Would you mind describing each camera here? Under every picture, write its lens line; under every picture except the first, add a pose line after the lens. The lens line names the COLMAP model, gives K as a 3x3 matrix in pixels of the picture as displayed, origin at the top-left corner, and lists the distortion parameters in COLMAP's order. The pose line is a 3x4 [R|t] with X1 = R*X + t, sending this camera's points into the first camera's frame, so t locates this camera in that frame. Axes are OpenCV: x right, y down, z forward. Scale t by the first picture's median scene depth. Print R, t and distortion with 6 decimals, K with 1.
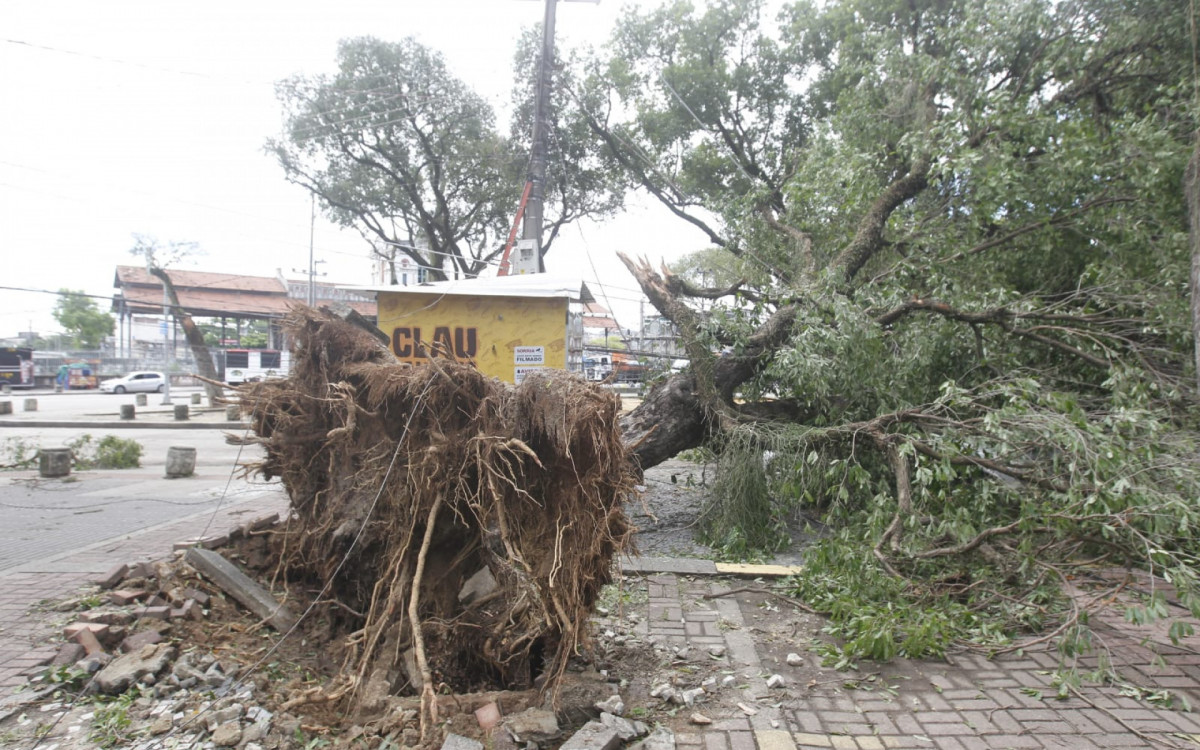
lens RADIAL K [[703.1, 0, 603.9], [0, 703.1, 377.3], [0, 0, 1]] dist [-0.061540, 0.028907]
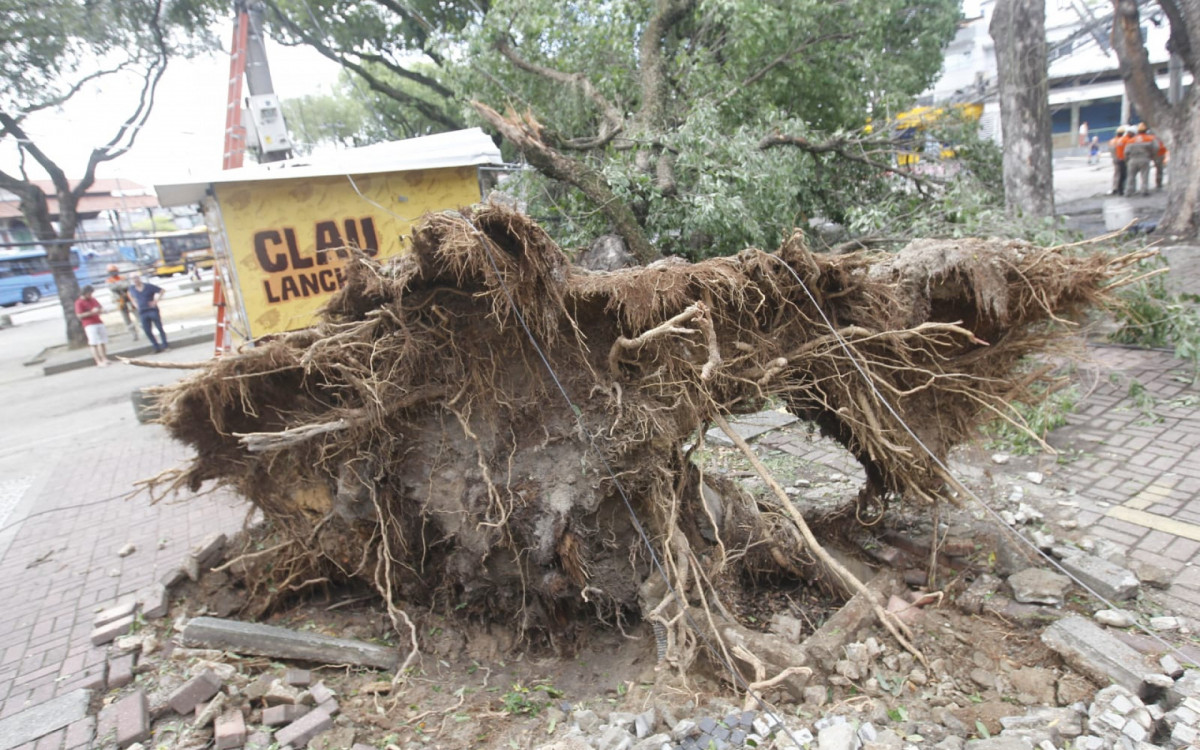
lens RADIAL K [[703.1, 0, 603.9], [0, 703.1, 377.3], [0, 0, 1]] dist [-0.061540, 0.028907]
pose [[0.816909, -0.251186, 0.519198, -0.410057], [0.144661, 0.960643, 0.237146, -0.045665], [-0.558331, -0.118619, 0.821094, 0.223032]]
